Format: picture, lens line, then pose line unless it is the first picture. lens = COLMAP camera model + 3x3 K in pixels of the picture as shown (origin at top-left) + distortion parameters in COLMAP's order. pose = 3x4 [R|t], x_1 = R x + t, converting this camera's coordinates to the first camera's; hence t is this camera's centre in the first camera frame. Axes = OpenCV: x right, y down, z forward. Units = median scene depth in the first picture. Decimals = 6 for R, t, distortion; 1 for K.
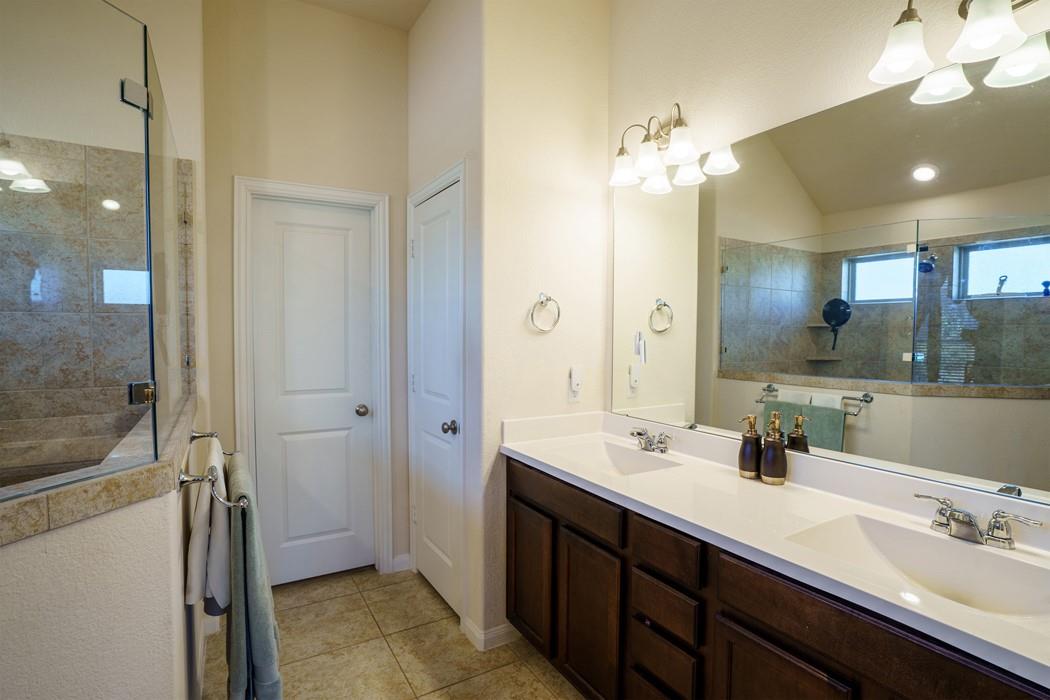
lens RADIAL K [[516.1, 0, 522.8], [0, 516.1, 349.7], [0, 0, 1]] dist [-0.021898, 0.002338]
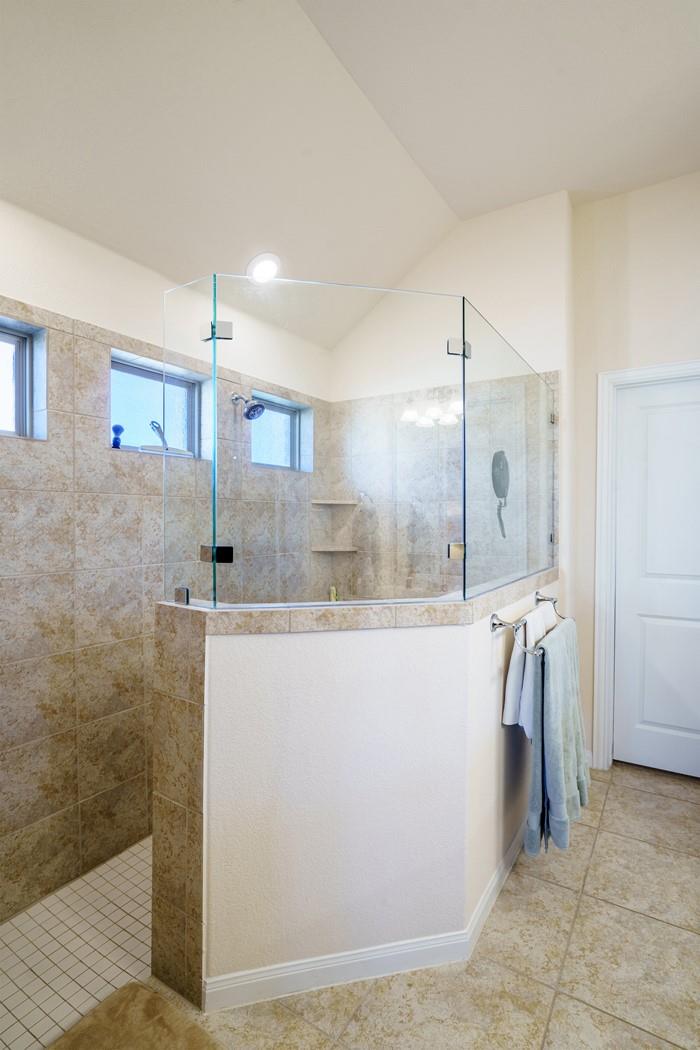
lens RADIAL K [[516.1, 0, 353.1], [0, 516.1, 524.0], [0, 0, 1]] dist [-0.021898, 0.002338]
pose [[0.460023, 0.004581, -0.887895, 0.202887], [-0.031449, 0.999443, -0.011137, 0.016825], [0.887350, 0.033046, 0.459911, 0.035498]]
